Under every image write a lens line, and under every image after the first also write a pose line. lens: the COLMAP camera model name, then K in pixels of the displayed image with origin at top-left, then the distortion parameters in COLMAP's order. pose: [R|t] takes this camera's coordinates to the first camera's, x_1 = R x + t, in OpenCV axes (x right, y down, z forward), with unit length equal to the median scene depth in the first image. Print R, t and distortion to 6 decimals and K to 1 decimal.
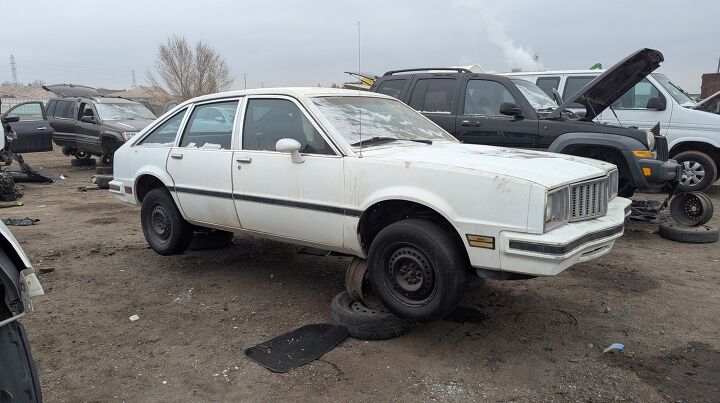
lens RADIAL K [[510.6, 0, 352.3], [0, 510.6, 203.7], [0, 0, 1]] dist [0.072260, -0.068555]
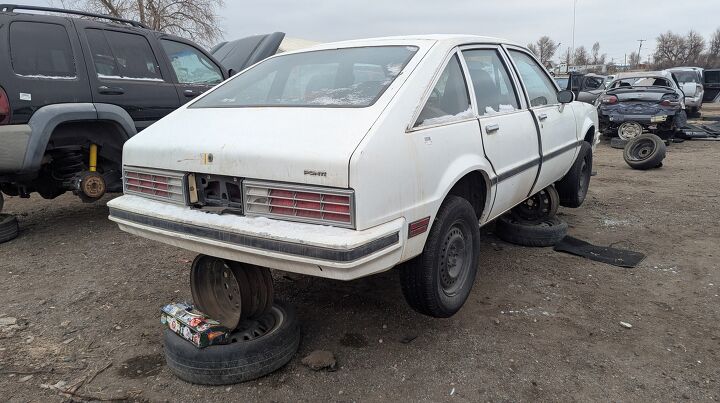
lens RADIAL K [[510.6, 0, 362.5], [0, 510.6, 197.7], [0, 0, 1]] dist [0.068175, -0.058663]
pose [[-0.062185, -0.199629, 0.977896, -1.054584], [0.192026, 0.959094, 0.208001, -0.189060], [-0.979418, 0.200716, -0.021307, 1.287034]]
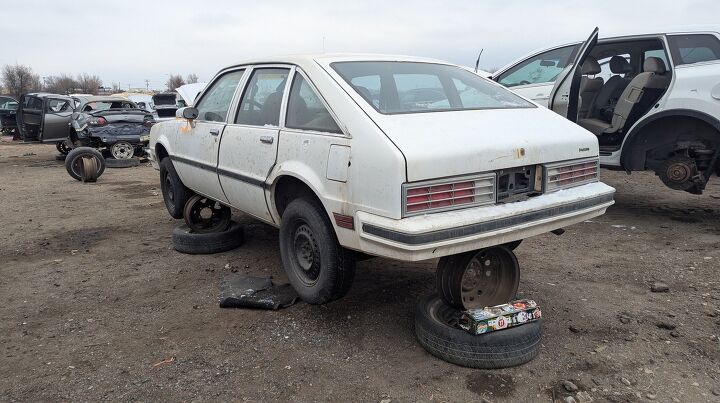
lens RADIAL K [[511.8, 0, 356.9], [0, 511.8, 204.1], [0, 0, 1]] dist [0.068344, -0.069518]
pose [[-0.959315, -0.034451, 0.280228, -0.461179], [0.068256, 0.934788, 0.348587, -0.324208], [-0.273963, 0.353532, -0.894404, 2.092318]]
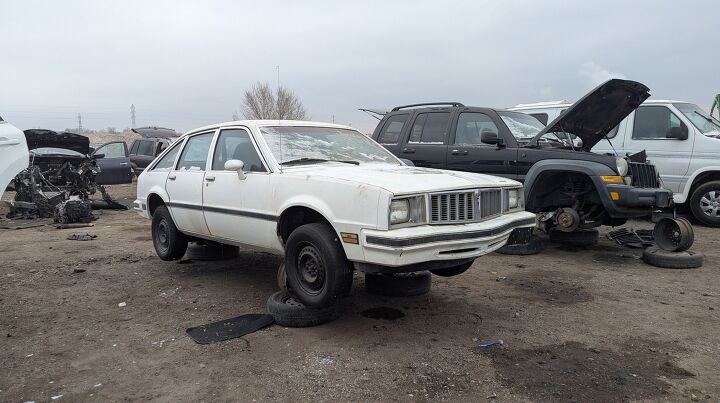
lens RADIAL K [[510.7, 0, 347.4], [0, 510.7, 201.6], [0, 0, 1]] dist [0.066767, -0.052304]
pose [[0.984327, 0.007338, -0.176198, 0.310618], [-0.021187, 0.996818, -0.076848, 0.054312], [0.175073, 0.079376, 0.981351, -0.137753]]
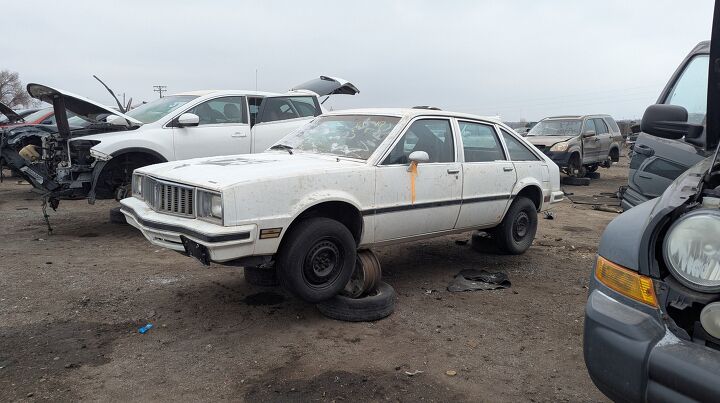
lens RADIAL K [[510.1, 0, 359.3], [0, 510.1, 204.5], [0, 0, 1]] dist [0.071894, -0.065165]
pose [[-0.163208, 0.143365, -0.976120, 1.199417], [-0.188982, 0.966522, 0.173553, -0.219882], [0.968323, 0.212795, -0.130650, 1.230176]]
